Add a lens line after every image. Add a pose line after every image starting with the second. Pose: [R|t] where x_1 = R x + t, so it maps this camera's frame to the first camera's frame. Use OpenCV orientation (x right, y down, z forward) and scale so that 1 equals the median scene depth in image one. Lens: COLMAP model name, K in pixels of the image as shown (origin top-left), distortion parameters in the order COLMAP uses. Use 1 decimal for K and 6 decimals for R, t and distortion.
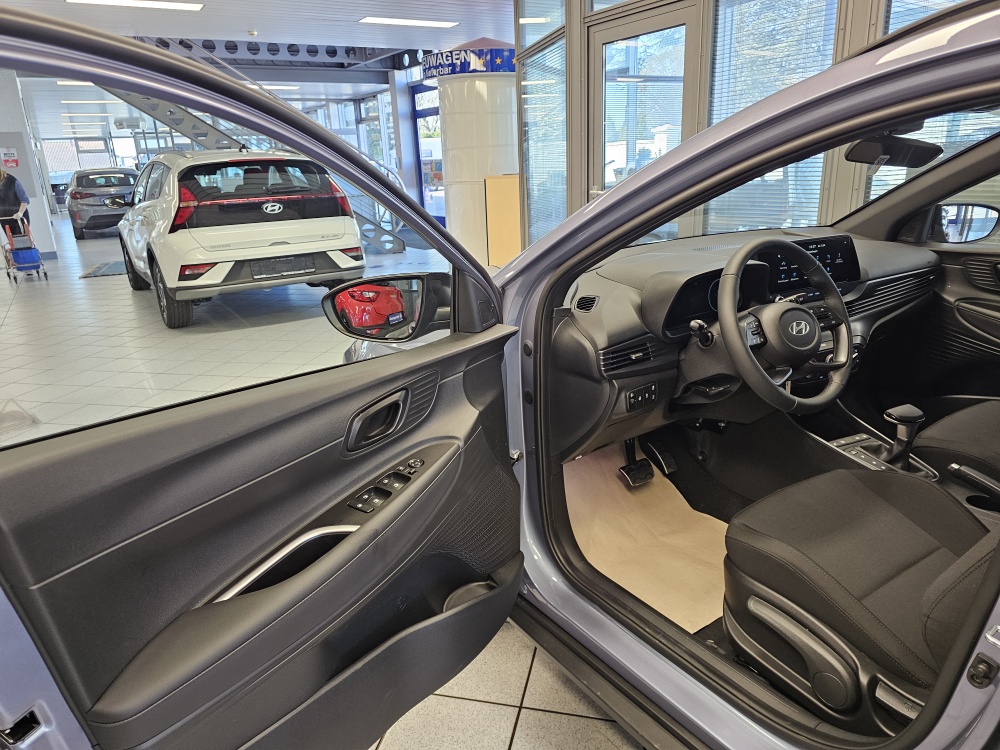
lens RADIAL K [[679.2, 0, 494.7], [0, 679.2, 365.5], [0, 0, 1]] dist [0.057830, -0.066196]
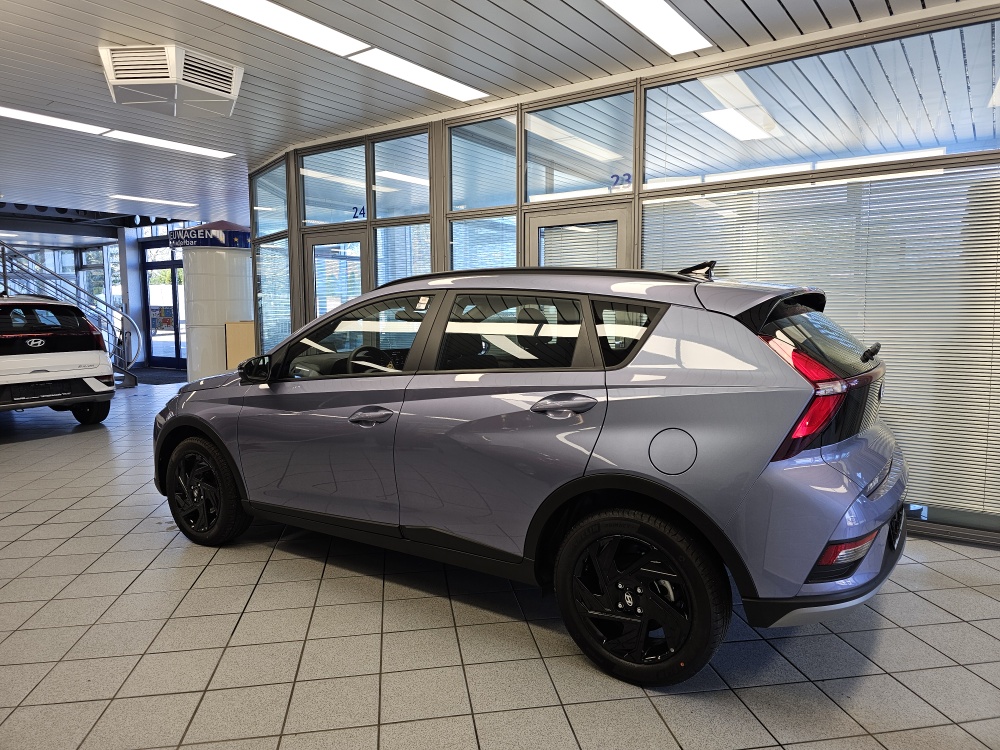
lens RADIAL K [[679.2, 0, 513.7], [0, 679.2, 358.2], [0, 0, 1]] dist [0.057830, -0.066196]
pose [[0.915825, 0.005572, 0.401539, -0.018002], [0.084247, 0.974986, -0.205679, 0.054305], [-0.392641, 0.222194, 0.892447, -0.188964]]
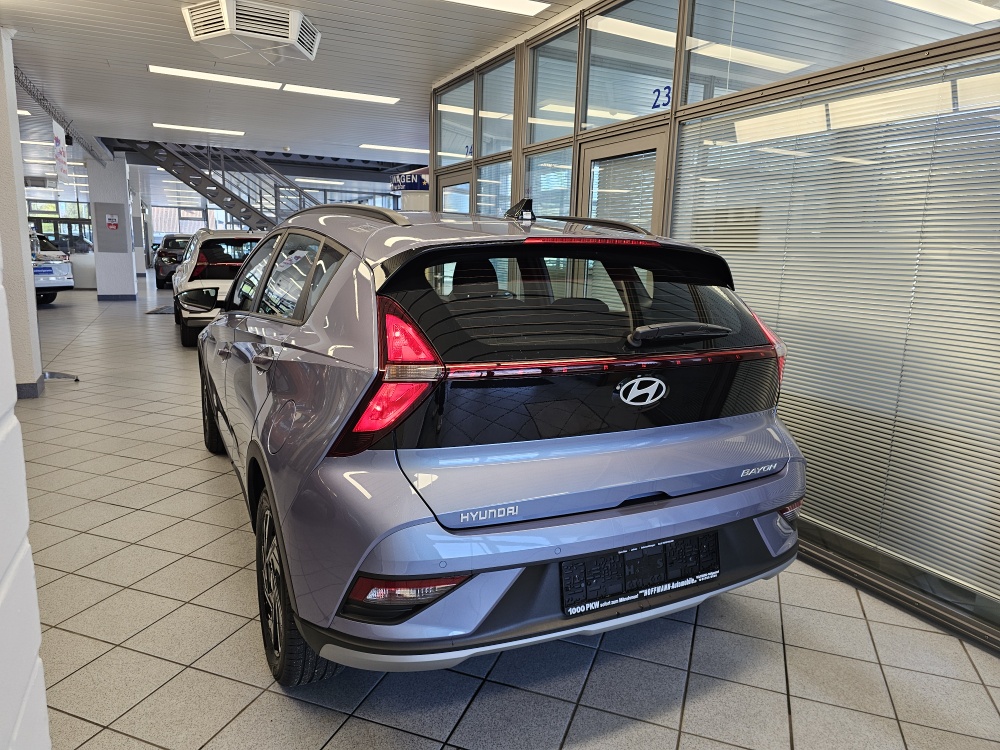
lens RADIAL K [[679.2, 0, 507.8], [0, 679.2, 379.7], [0, 0, 1]] dist [0.057830, -0.066196]
pose [[0.991648, 0.090566, -0.091824, 0.169838], [-0.099448, 0.990277, -0.097275, 0.043504], [0.082121, 0.105594, 0.991013, -0.185790]]
